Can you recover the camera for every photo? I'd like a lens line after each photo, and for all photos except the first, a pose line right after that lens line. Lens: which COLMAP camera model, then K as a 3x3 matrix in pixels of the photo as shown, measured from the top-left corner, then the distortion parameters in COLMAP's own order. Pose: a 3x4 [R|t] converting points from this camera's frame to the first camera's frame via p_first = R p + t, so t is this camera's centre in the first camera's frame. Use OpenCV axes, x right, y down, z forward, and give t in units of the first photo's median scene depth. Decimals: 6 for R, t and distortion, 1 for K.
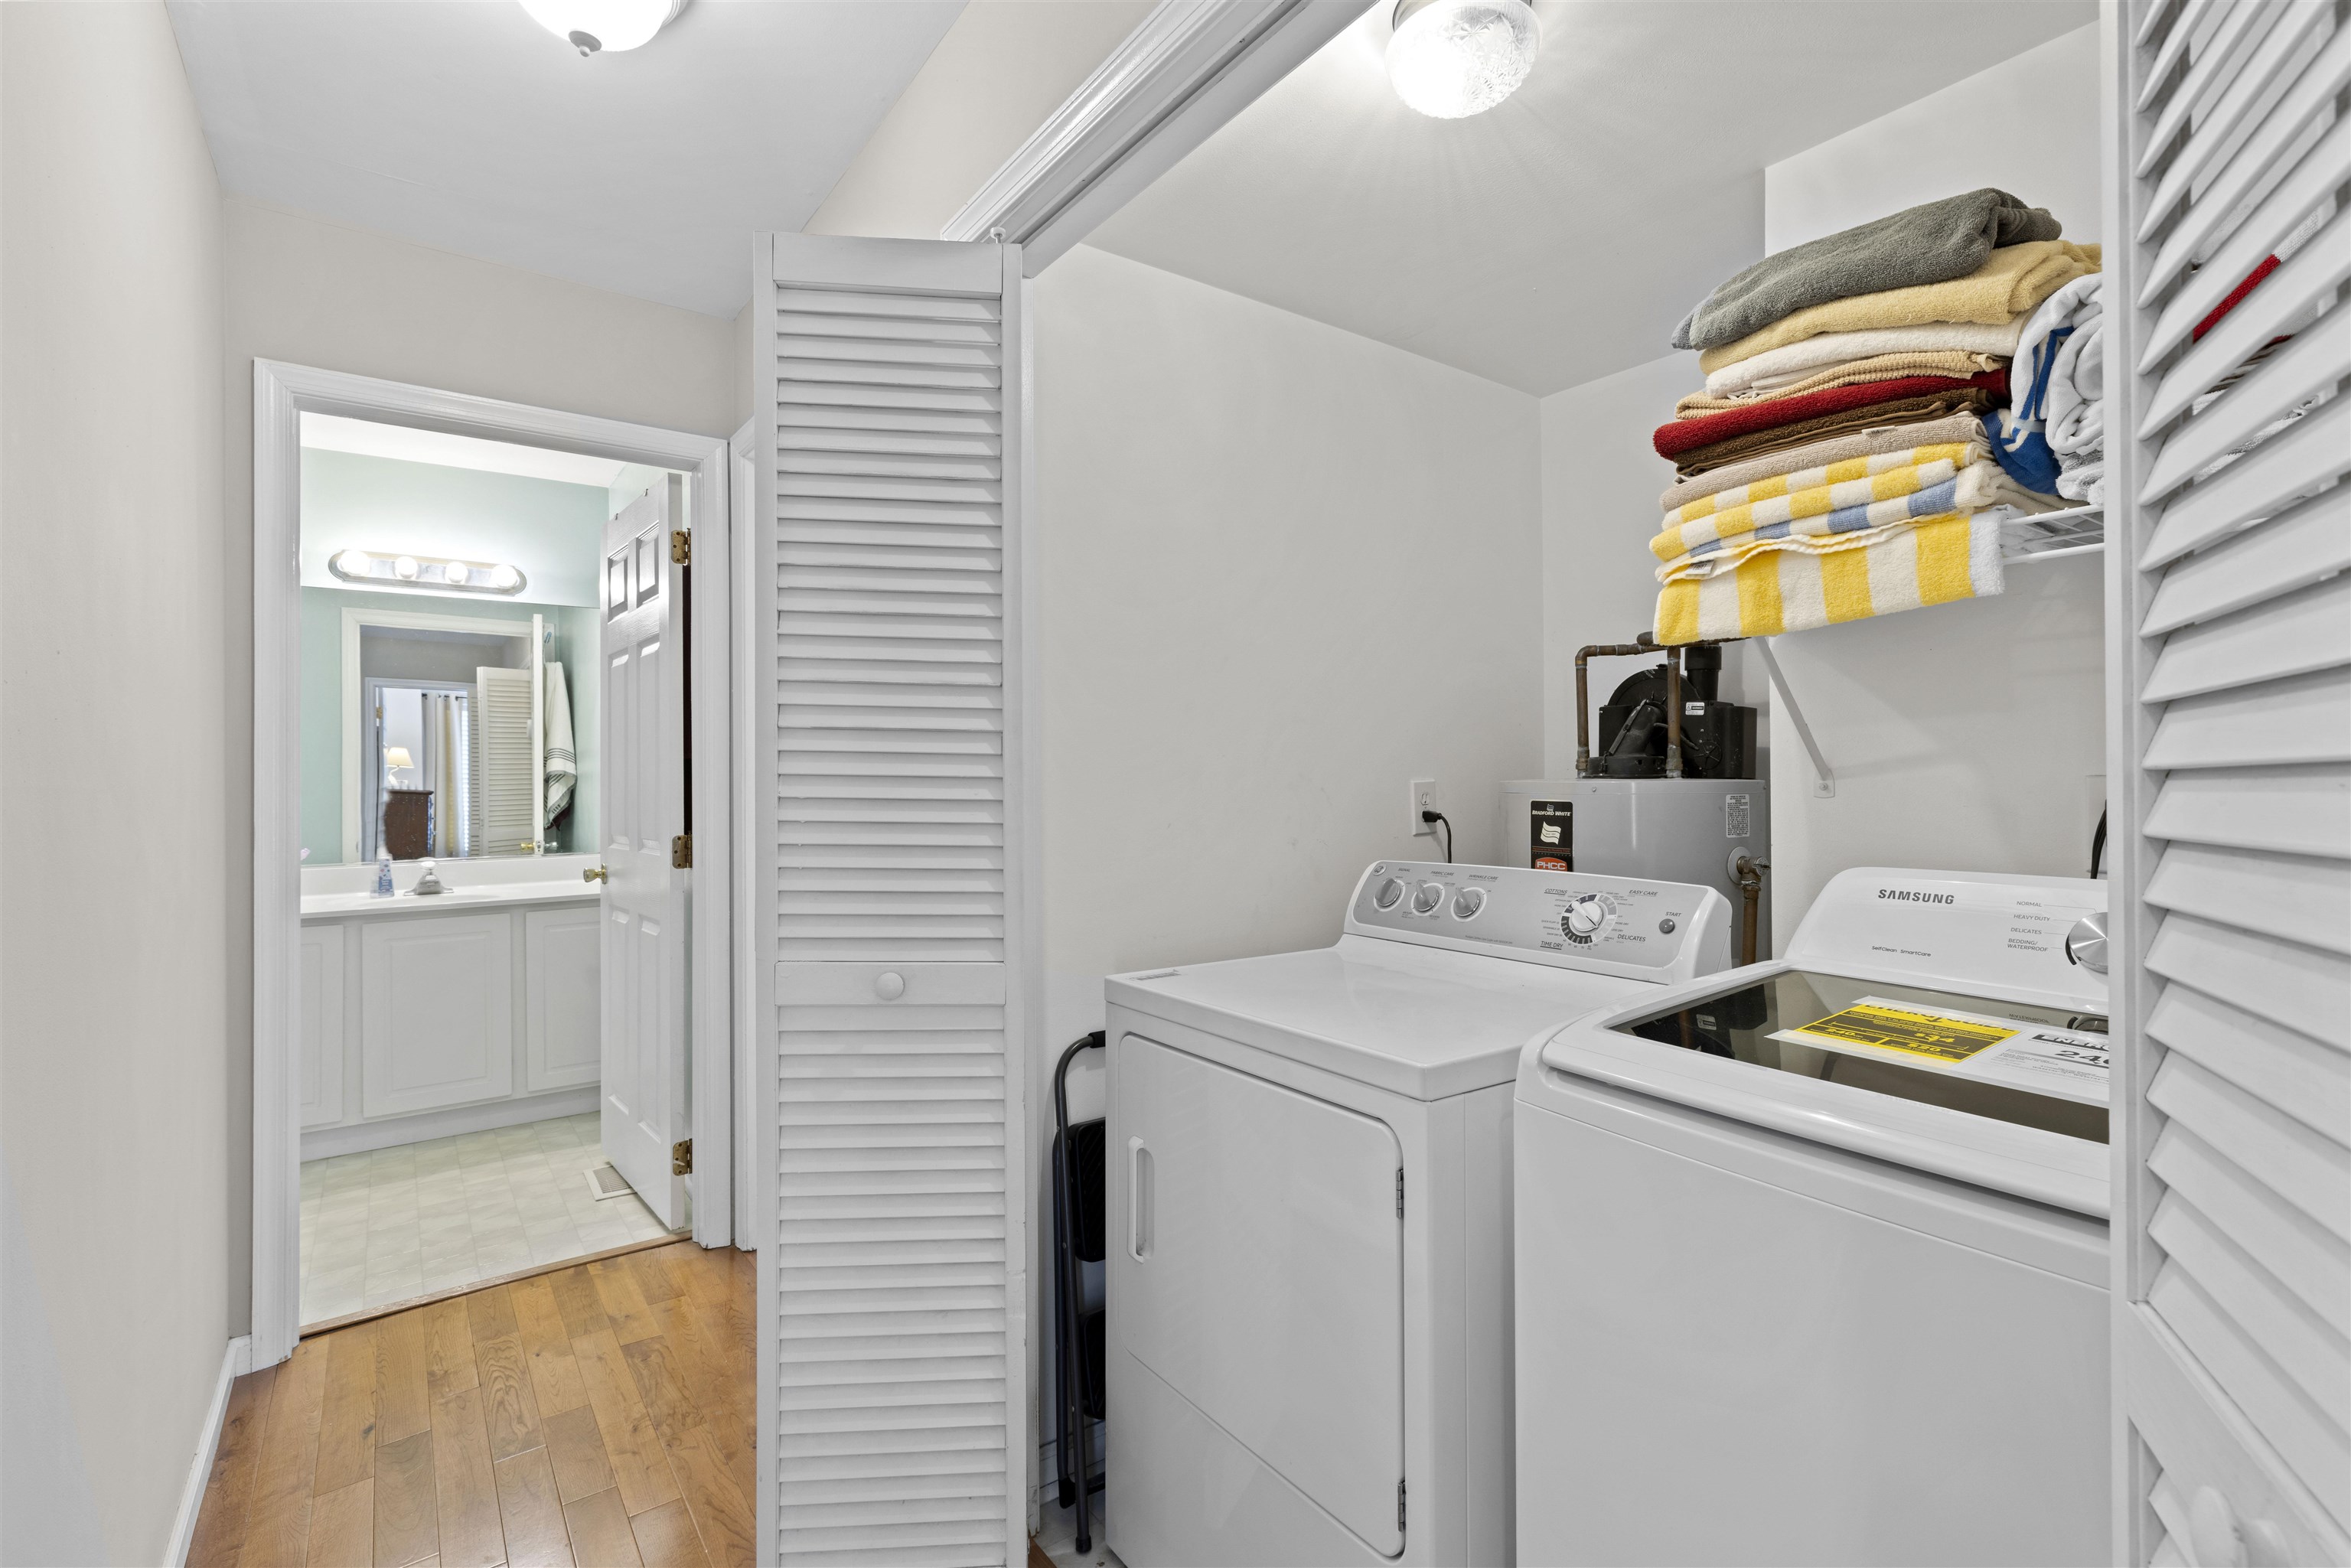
lens RADIAL K [[1053.4, 0, 1190.8], [0, 1053.4, 775.6], [0, 0, 1]] dist [0.015997, 0.001790]
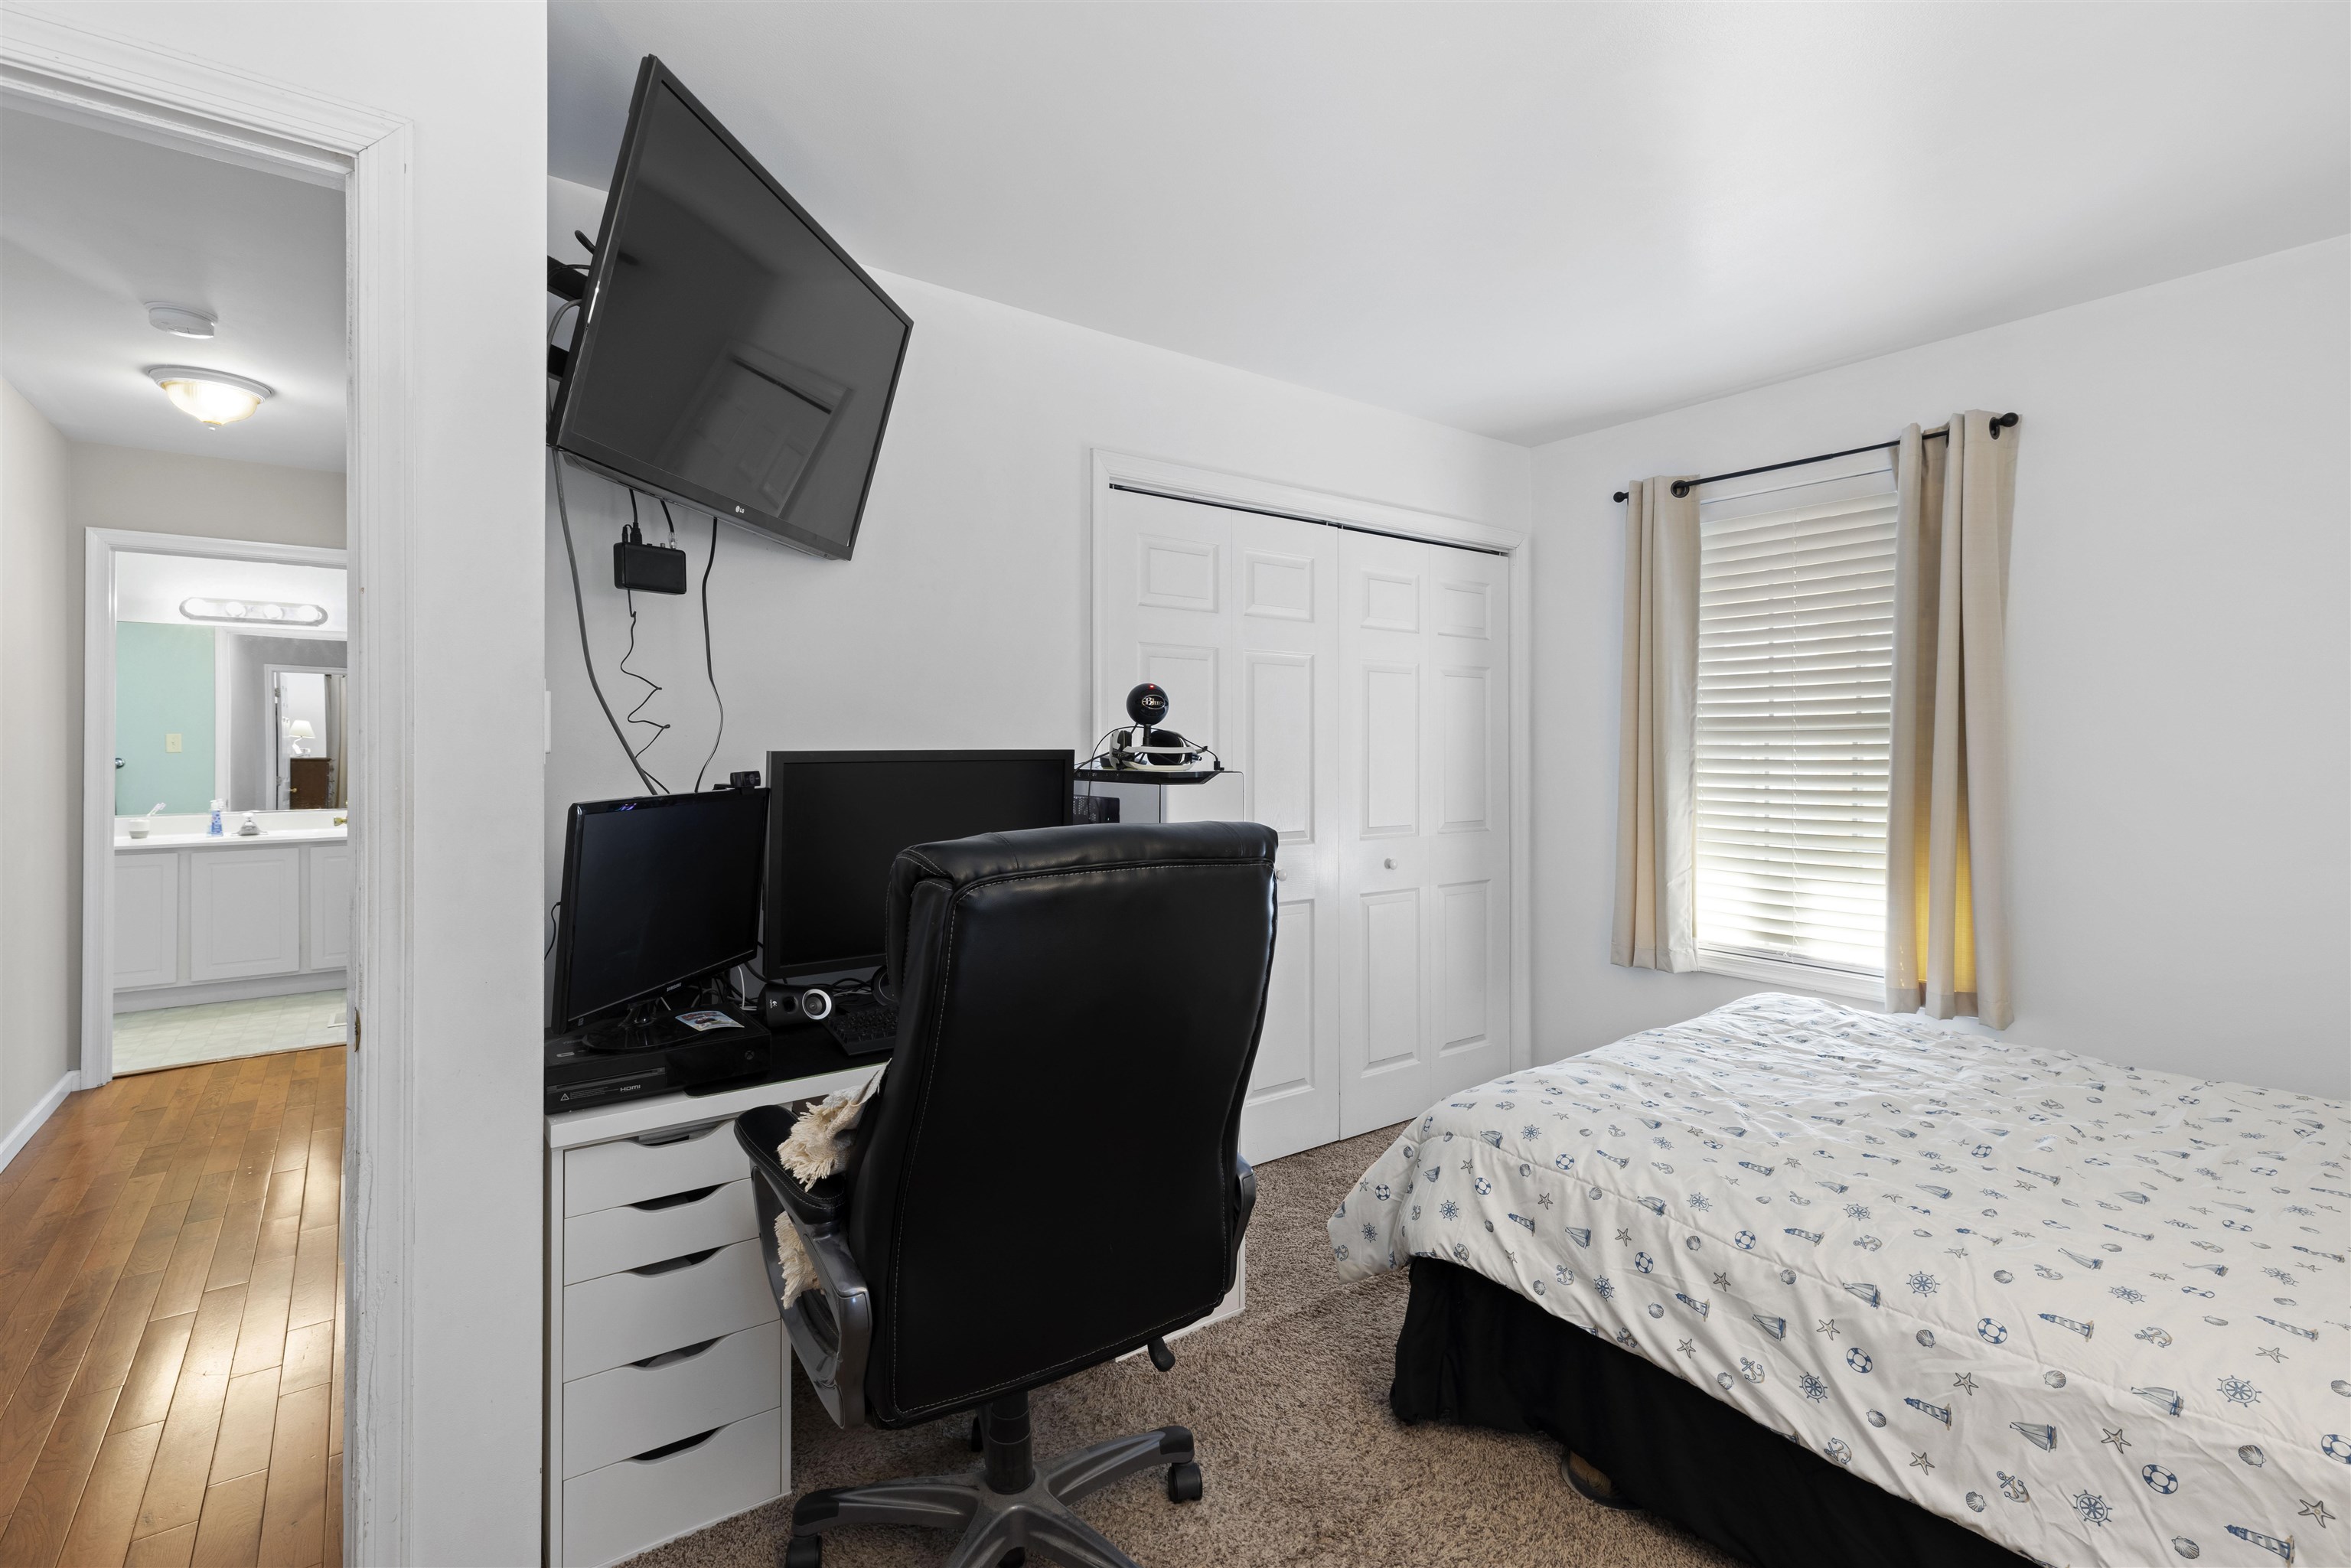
lens RADIAL K [[1053.4, 0, 1127.3], [0, 1053.4, 745.1], [0, 0, 1]] dist [0.015997, 0.001790]
pose [[0.999789, 0.008643, -0.018654, 0.368527], [-0.008644, 0.999963, 0.000053, -0.015563], [0.018654, 0.000108, 0.999826, -0.311033]]
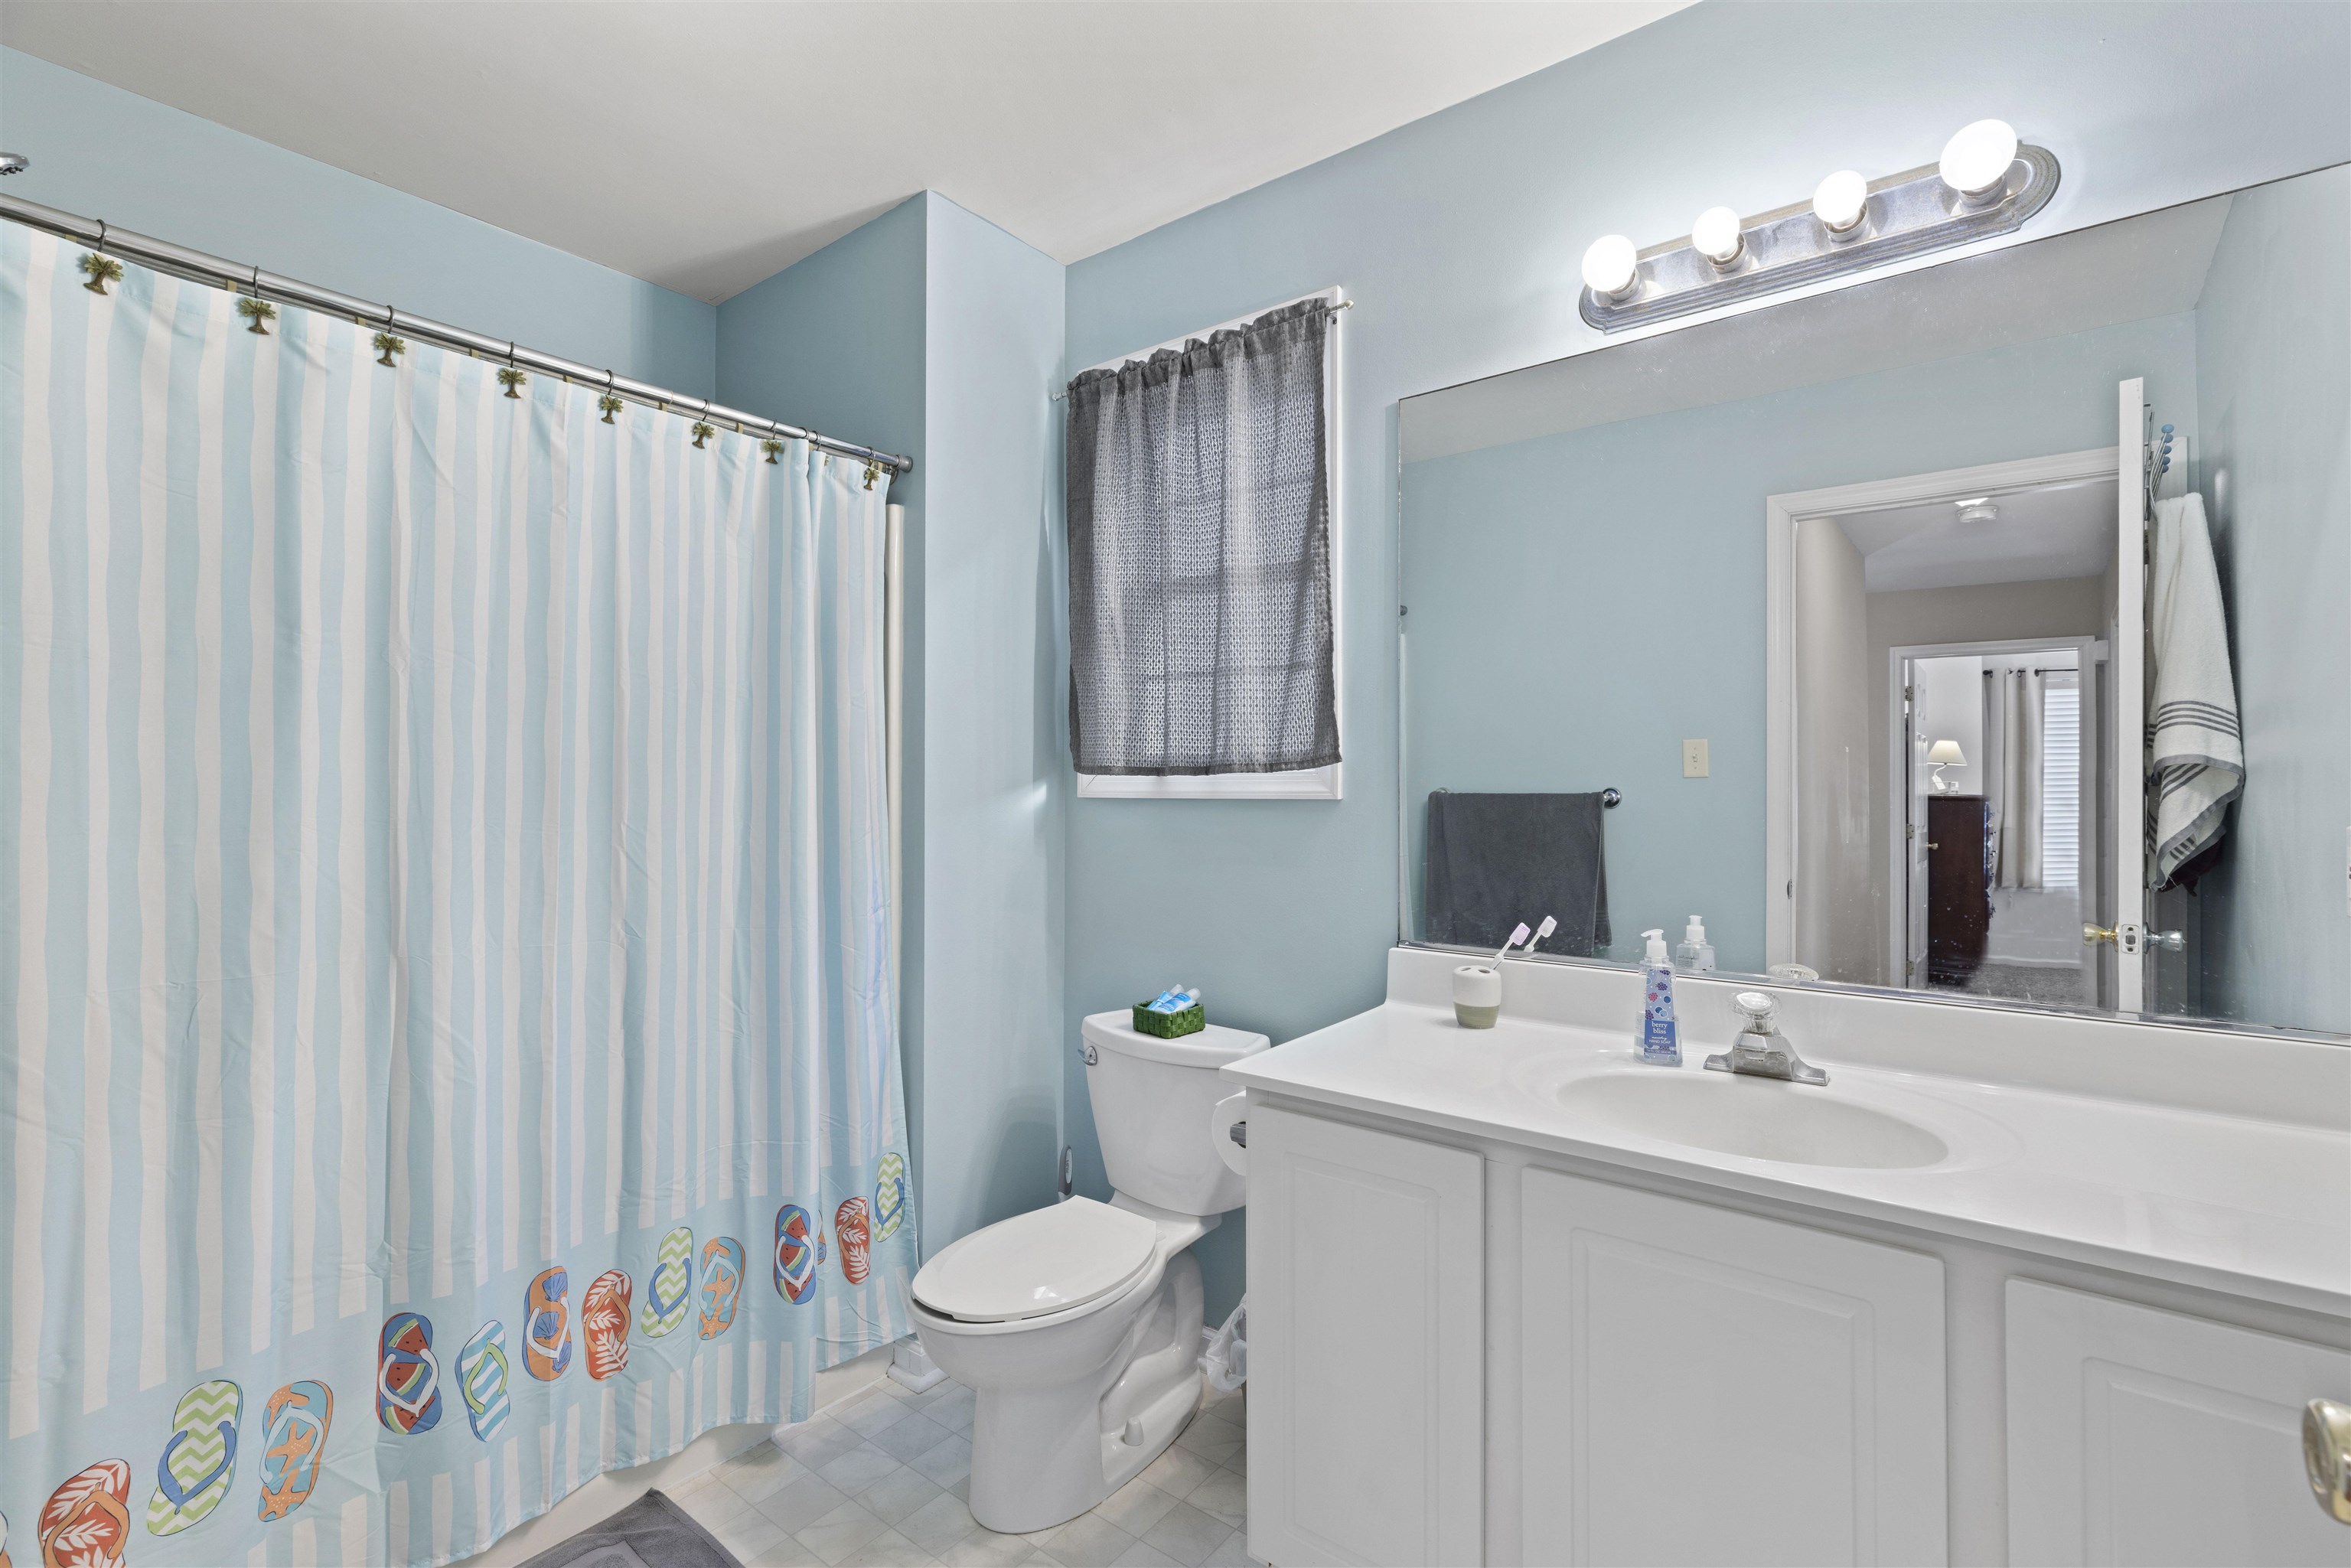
lens RADIAL K [[1053.4, 0, 1167.9], [0, 1053.4, 779.6], [0, 0, 1]] dist [0.015997, 0.001790]
pose [[0.259696, 0.002627, -0.965687, -0.303172], [-0.002650, 0.999994, 0.002007, 0.004521], [0.965687, 0.002038, 0.259702, 0.517747]]
